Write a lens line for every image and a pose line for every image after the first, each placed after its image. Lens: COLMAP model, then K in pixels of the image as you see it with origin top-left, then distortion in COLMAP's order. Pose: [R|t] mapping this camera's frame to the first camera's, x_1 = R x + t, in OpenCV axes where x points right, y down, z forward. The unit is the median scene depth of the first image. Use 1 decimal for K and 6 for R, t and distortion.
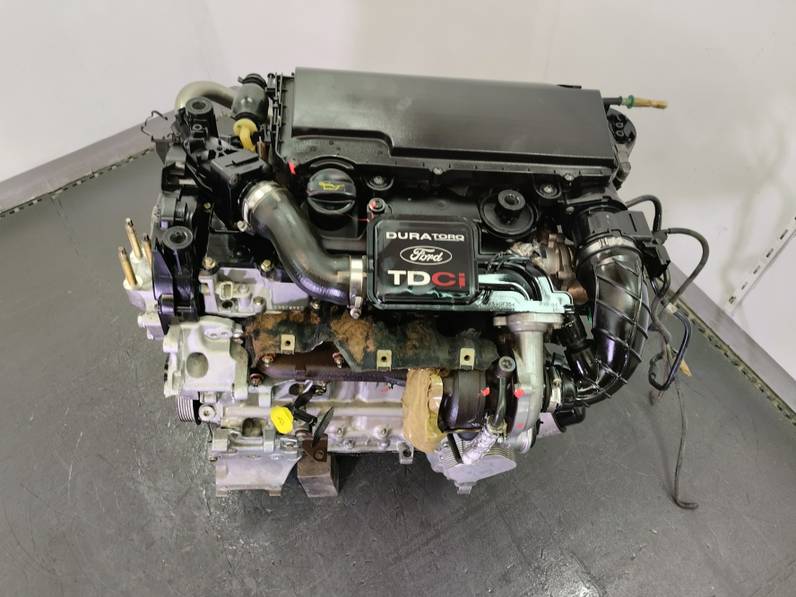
lens RADIAL K [[676.7, 0, 402.3], [0, 676.7, 302.8], [0, 0, 1]] dist [0.058639, -0.066783]
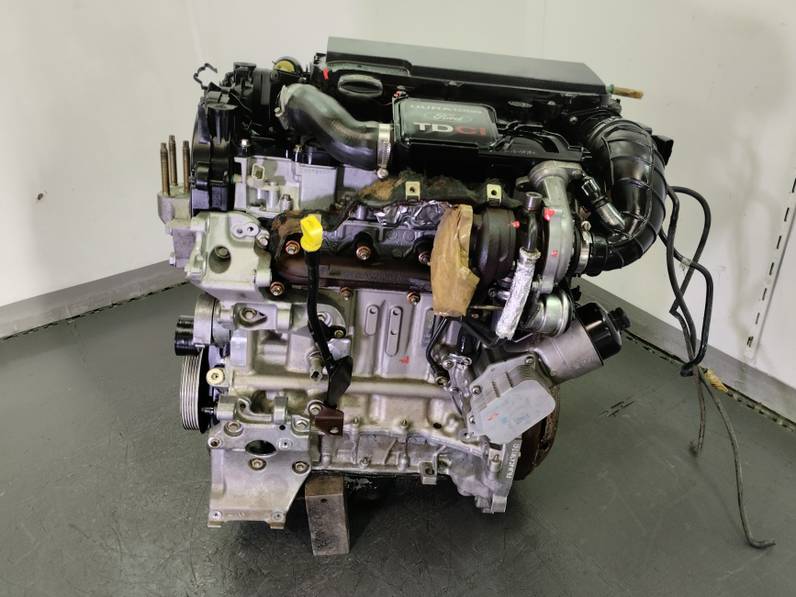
lens RADIAL K [[676.7, 0, 401.5], [0, 676.7, 298.5], [0, 0, 1]] dist [0.058639, -0.066783]
pose [[0.999695, -0.019357, 0.015337, -0.045274], [0.024348, 0.876442, -0.480892, 0.518237], [-0.004133, 0.481119, 0.876646, 0.134568]]
